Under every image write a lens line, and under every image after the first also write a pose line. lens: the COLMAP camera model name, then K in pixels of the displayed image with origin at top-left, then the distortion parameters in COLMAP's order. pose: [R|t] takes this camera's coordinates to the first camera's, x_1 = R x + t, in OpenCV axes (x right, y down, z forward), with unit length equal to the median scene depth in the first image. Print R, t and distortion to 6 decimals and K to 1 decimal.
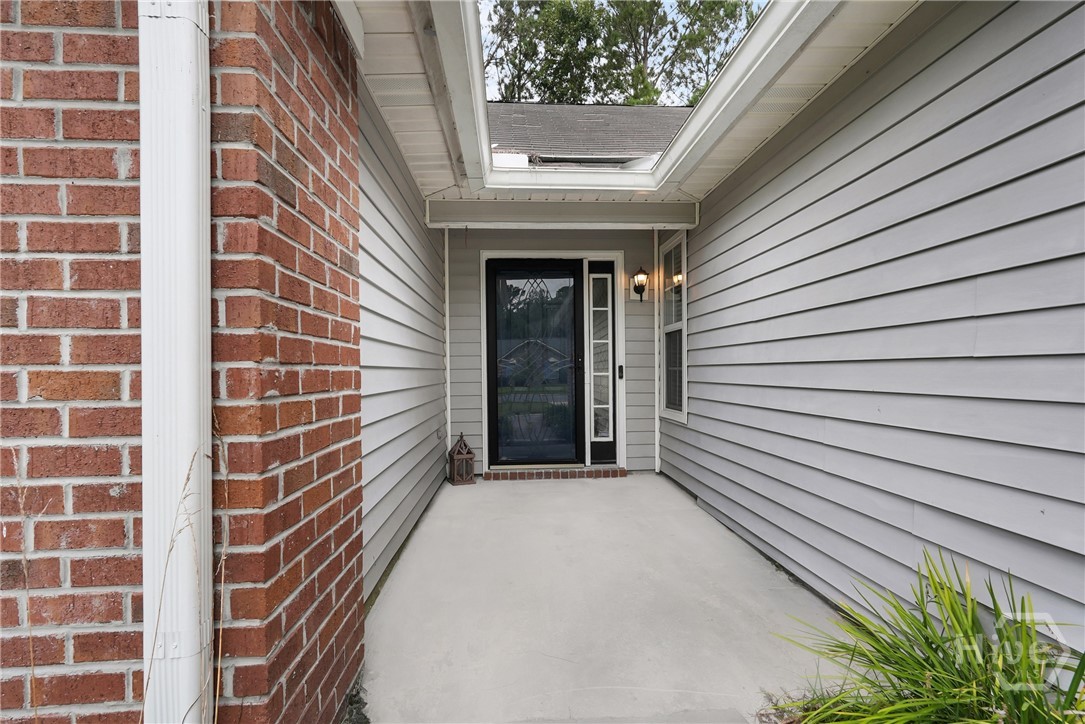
lens RADIAL K [[497.6, 0, 542.2], [0, 497.6, 365.8], [0, 0, 1]] dist [0.000014, 0.000000]
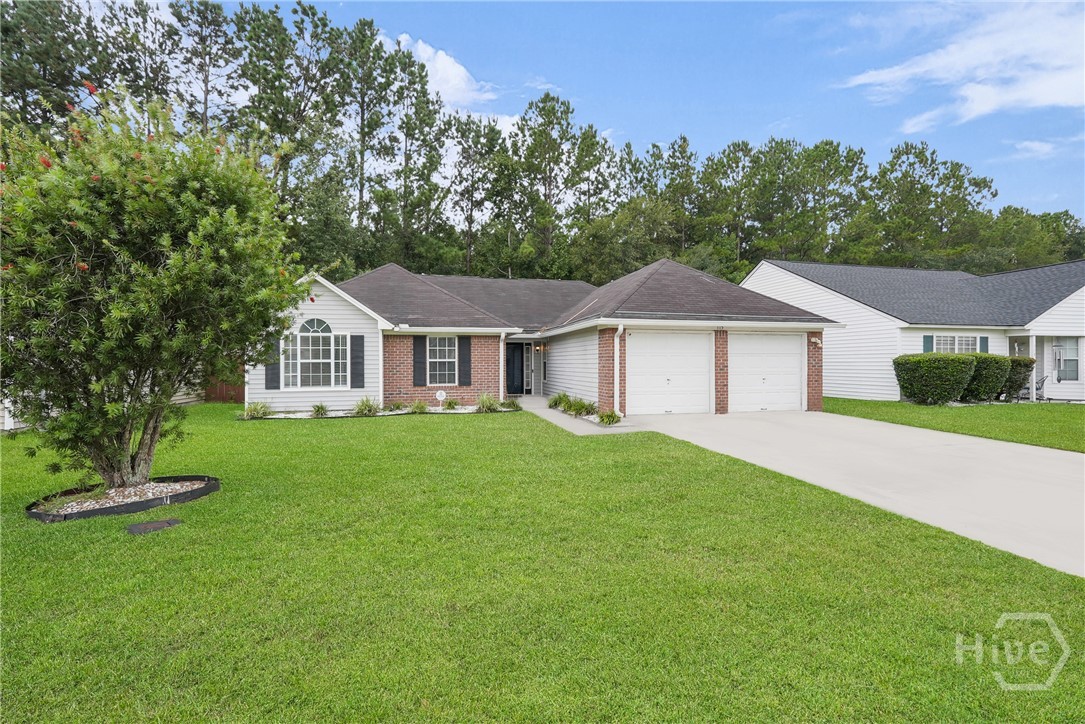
lens RADIAL K [[497.6, 0, 542.9], [0, 497.6, 362.7], [0, 0, 1]] dist [0.000014, 0.000000]
pose [[0.989364, 0.003888, 0.145407, -0.346391], [-0.004600, 0.999979, 0.004565, -0.076273], [-0.145386, -0.005185, 0.989361, -2.998722]]
